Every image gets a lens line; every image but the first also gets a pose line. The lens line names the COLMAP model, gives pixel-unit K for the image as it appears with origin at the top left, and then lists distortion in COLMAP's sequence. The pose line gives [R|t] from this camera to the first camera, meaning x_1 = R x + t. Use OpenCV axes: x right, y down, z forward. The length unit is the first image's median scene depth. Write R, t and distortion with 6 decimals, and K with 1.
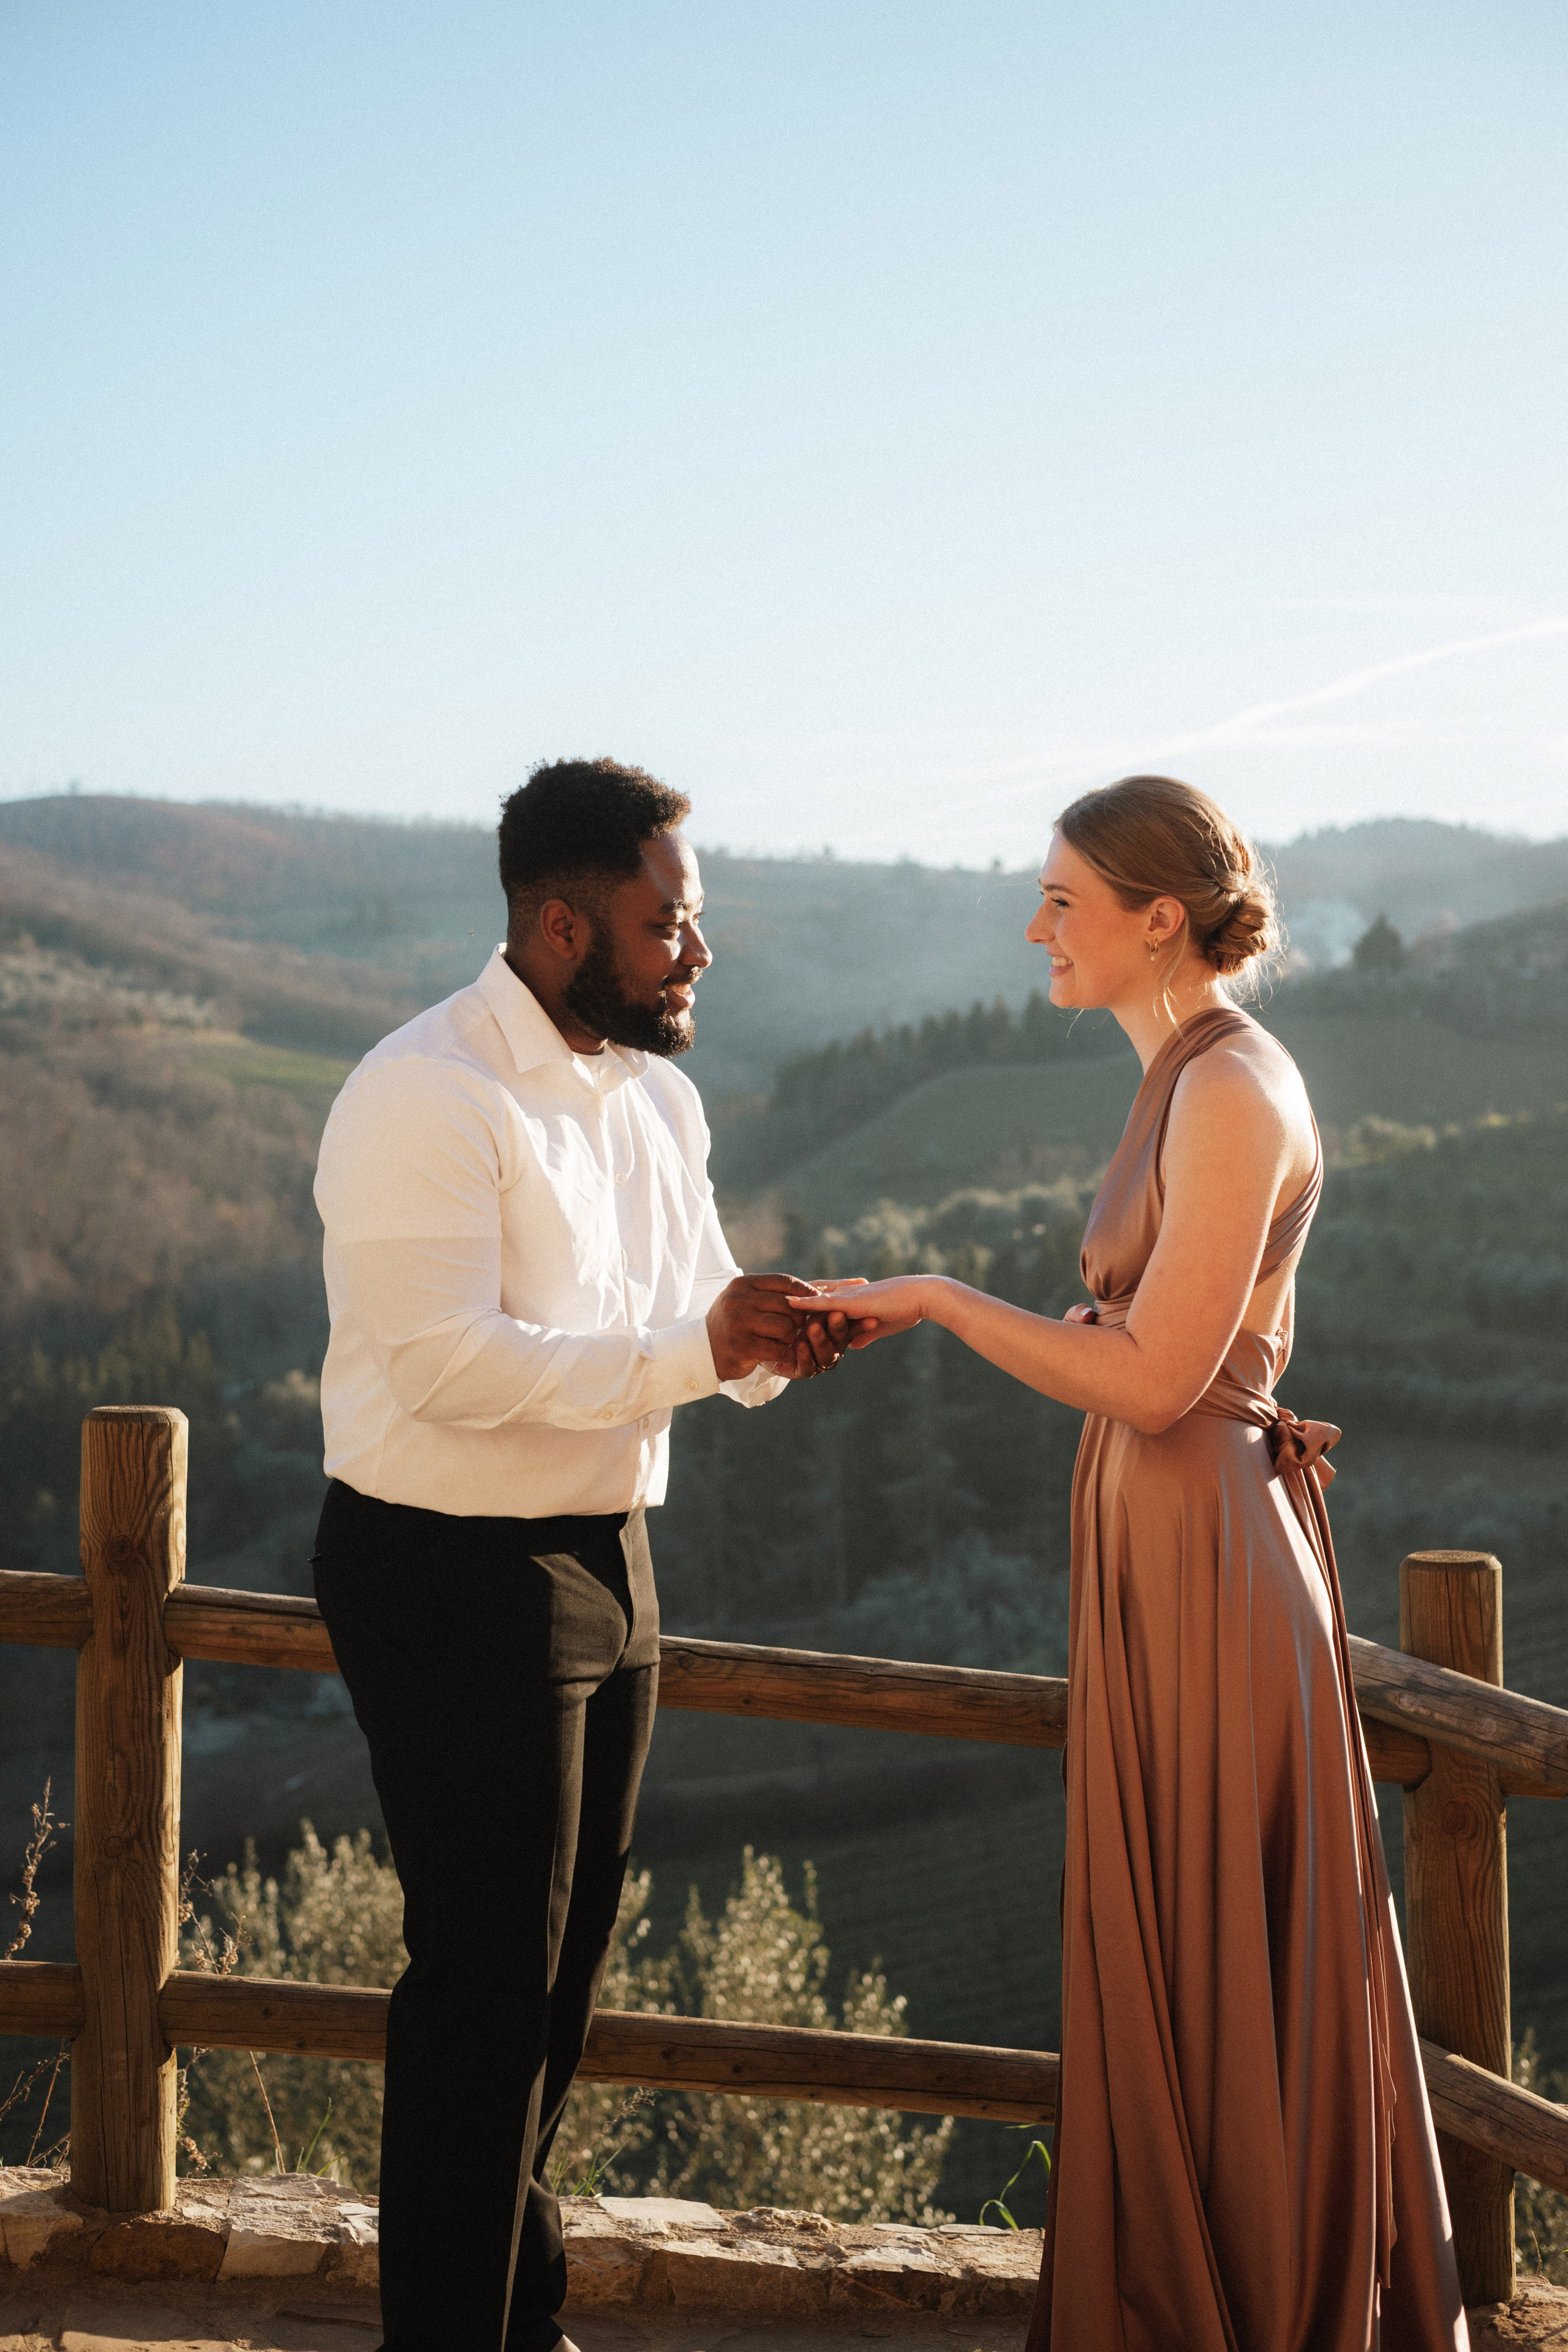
lens RADIAL K [[3294.1, 0, 789.9], [0, 3294.1, 1175.3], [0, 0, 1]] dist [0.060427, -0.297169]
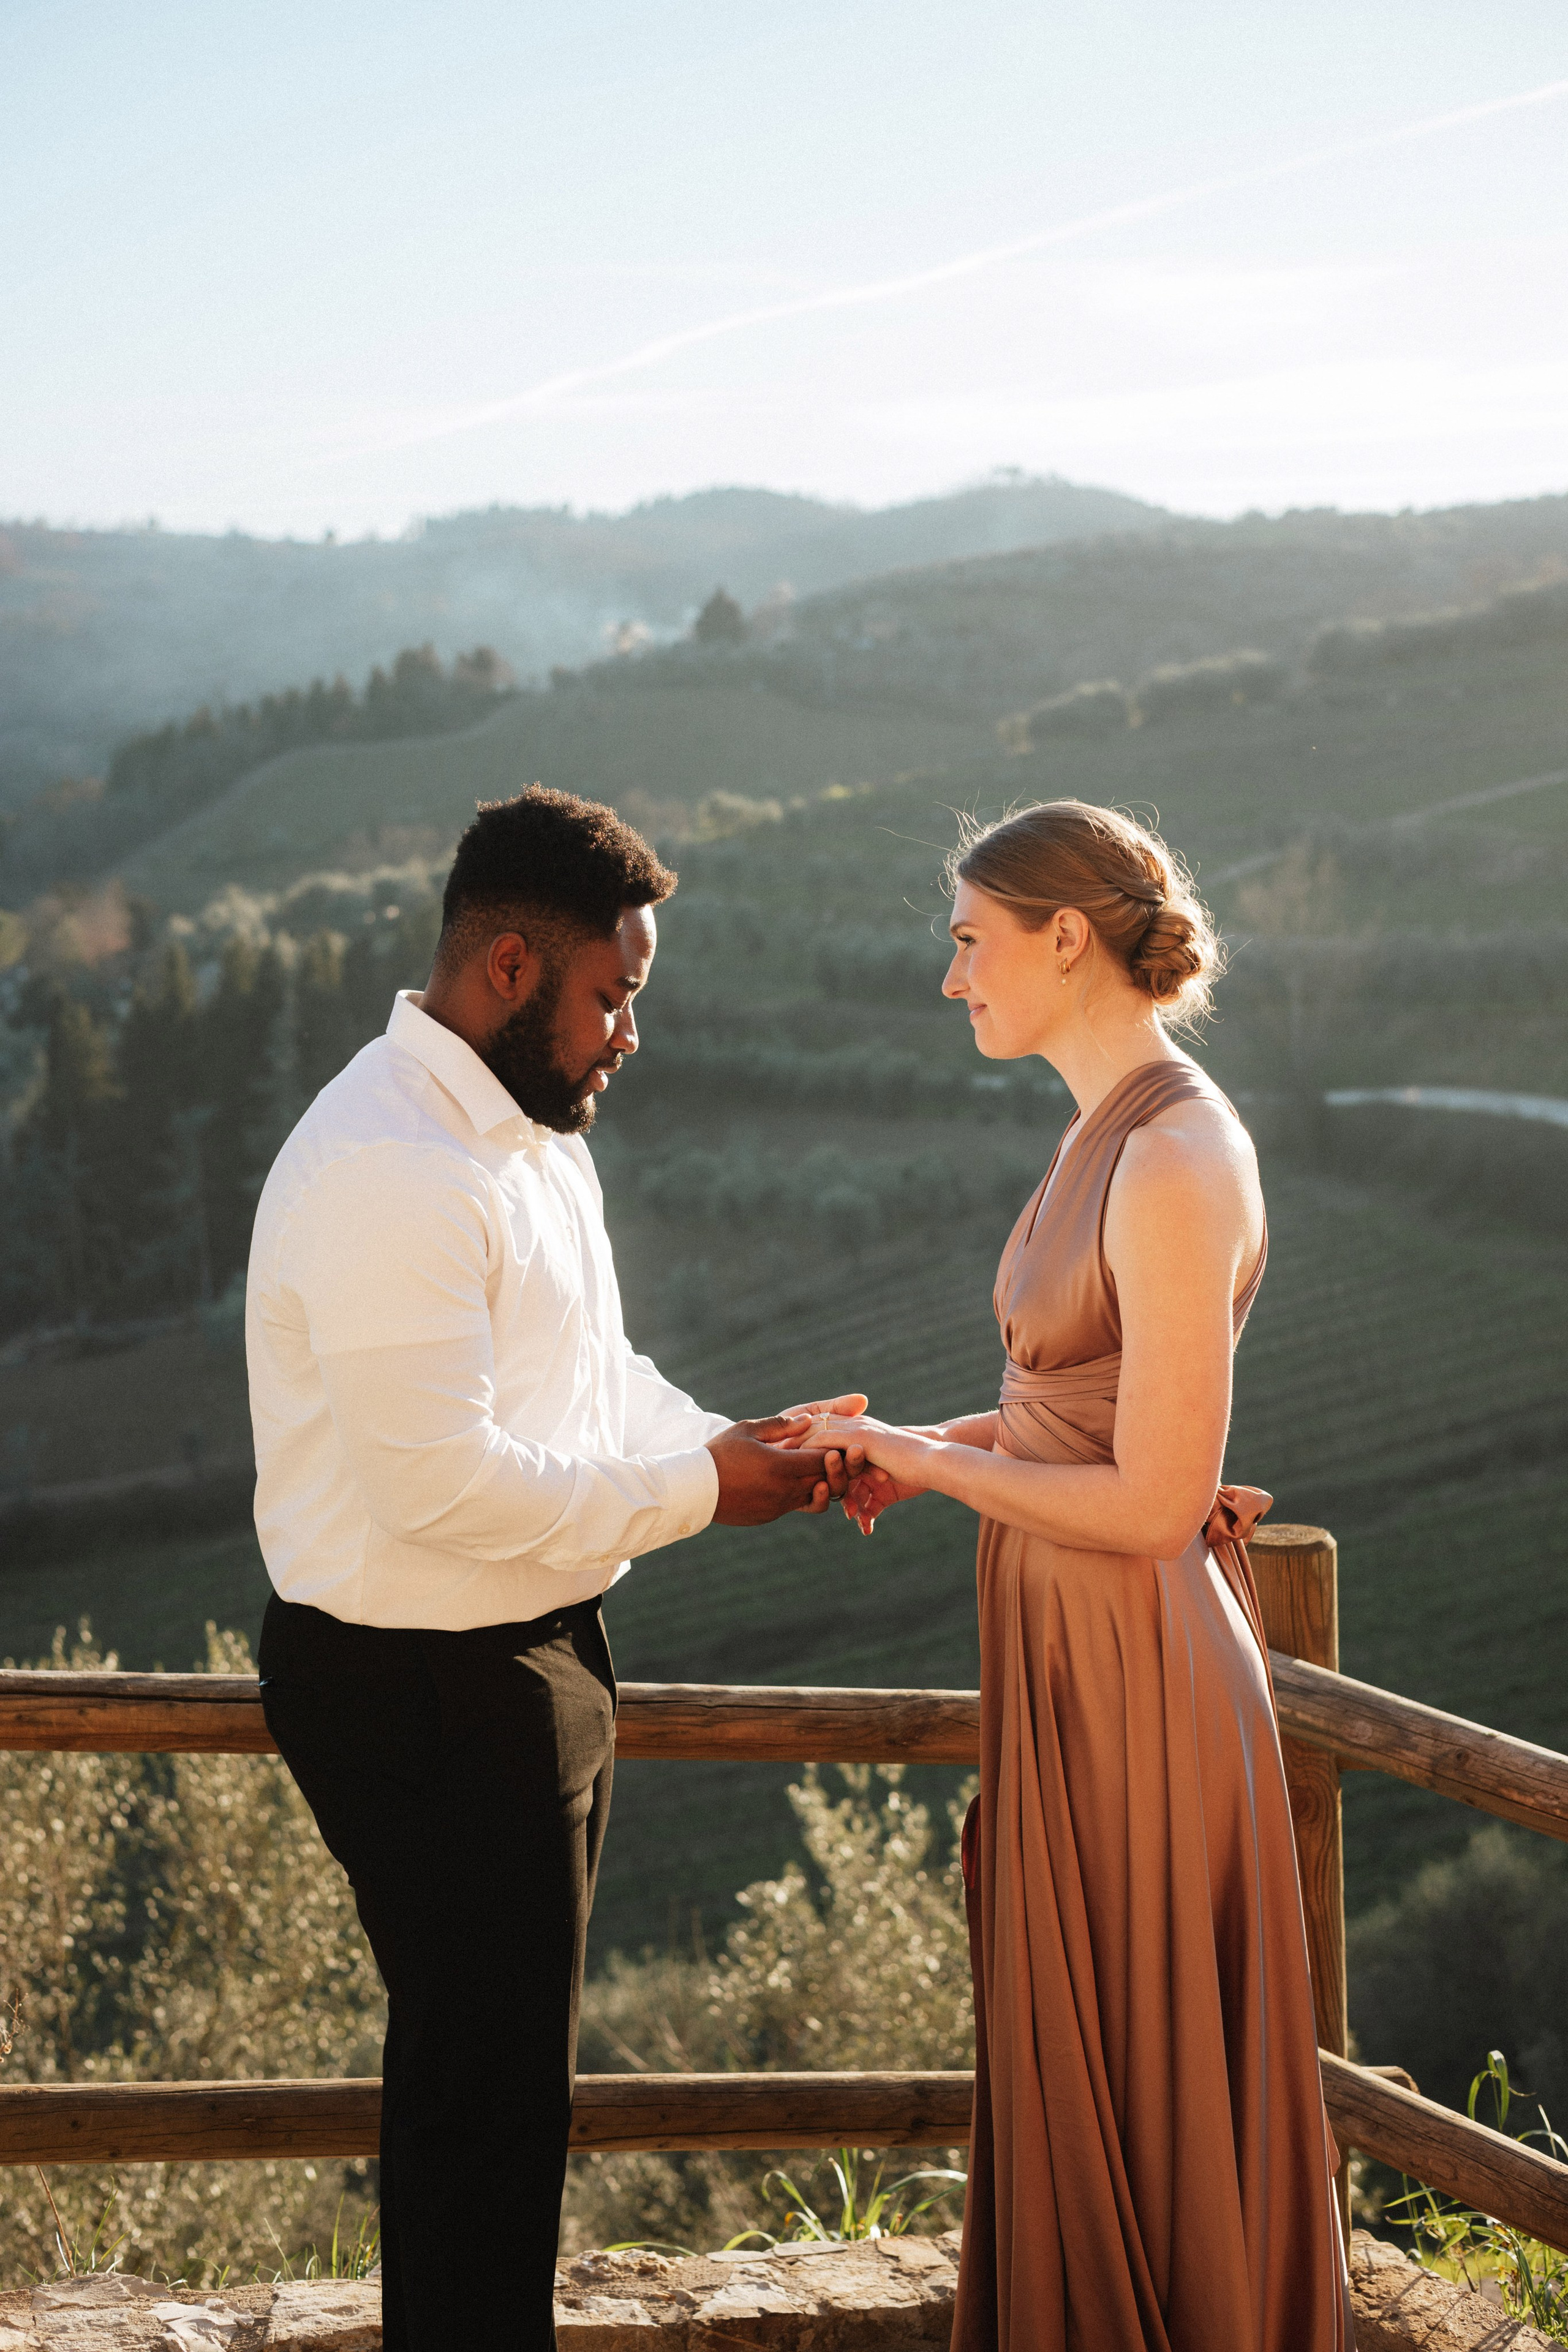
lens RADIAL K [[3294.1, 0, 789.9], [0, 3294.1, 1175.3], [0, 0, 1]] dist [0.060427, -0.297169]
pose [[0.980012, -0.041892, 0.194475, -0.129367], [0.022611, 0.994698, 0.100325, -0.092340], [-0.197647, -0.093923, 0.975763, 0.095423]]
